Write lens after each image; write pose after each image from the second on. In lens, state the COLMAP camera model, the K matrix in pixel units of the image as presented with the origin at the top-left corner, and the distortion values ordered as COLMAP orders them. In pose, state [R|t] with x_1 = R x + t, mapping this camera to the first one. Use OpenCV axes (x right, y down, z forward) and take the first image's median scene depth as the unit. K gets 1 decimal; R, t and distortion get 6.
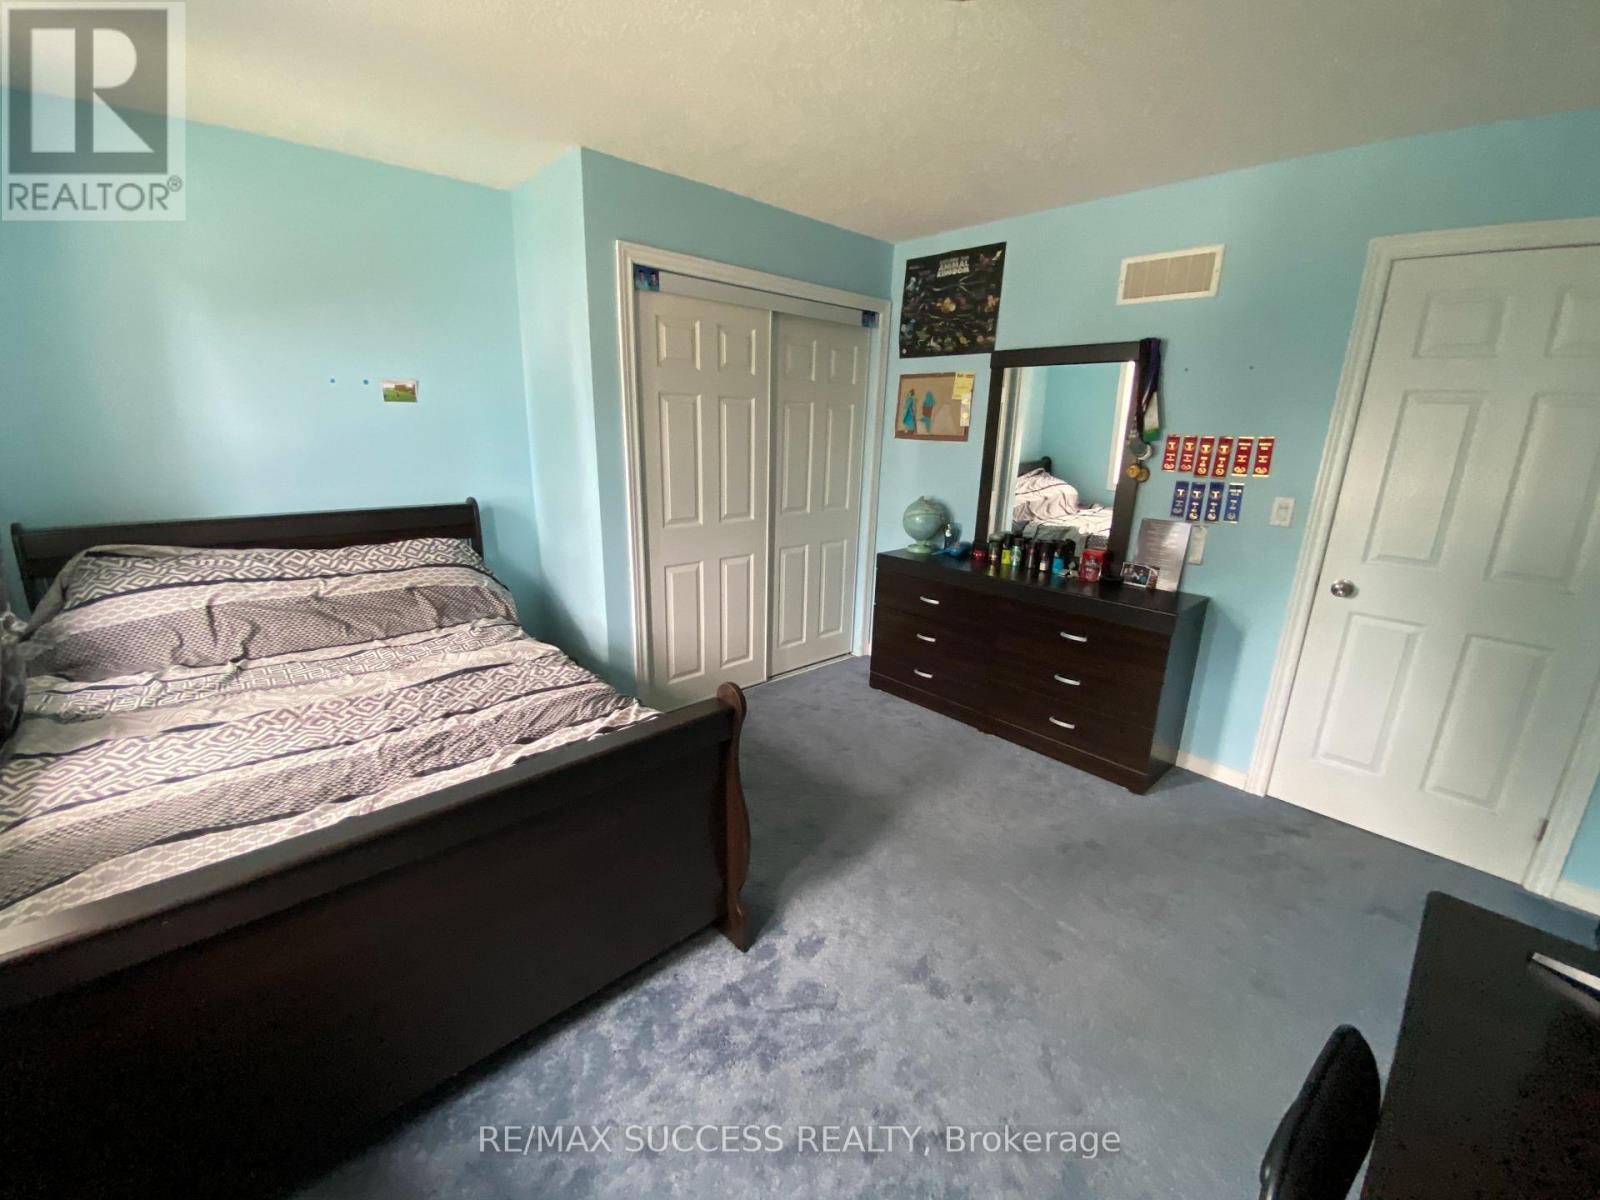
lens RADIAL K [[647.5, 0, 788.6], [0, 647.5, 597.9], [0, 0, 1]] dist [0.000826, 0.000016]
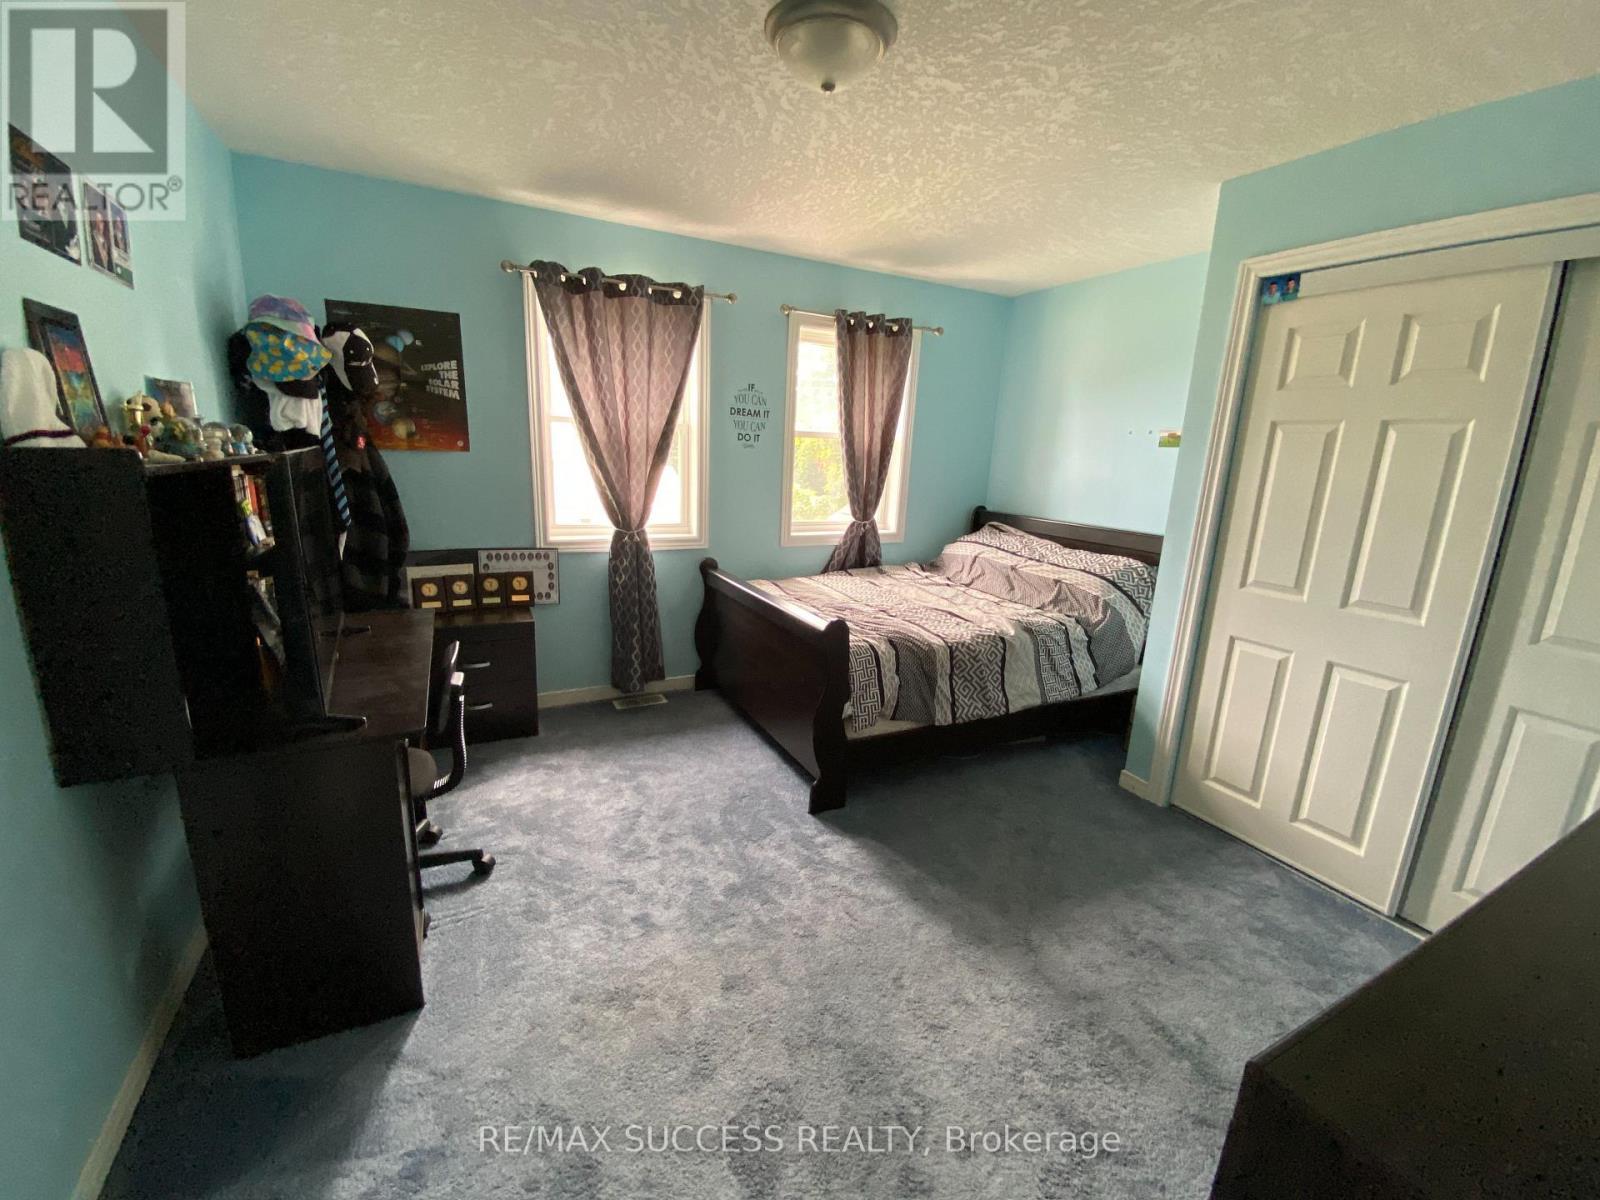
lens RADIAL K [[647.5, 0, 789.1], [0, 647.5, 595.7], [0, 0, 1]] dist [0.000826, 0.000016]
pose [[-0.280753, 0.179229, -0.942897, 0.795783], [-0.292262, 0.919790, 0.261859, -0.164707], [0.914200, 0.349090, -0.205852, 0.725135]]
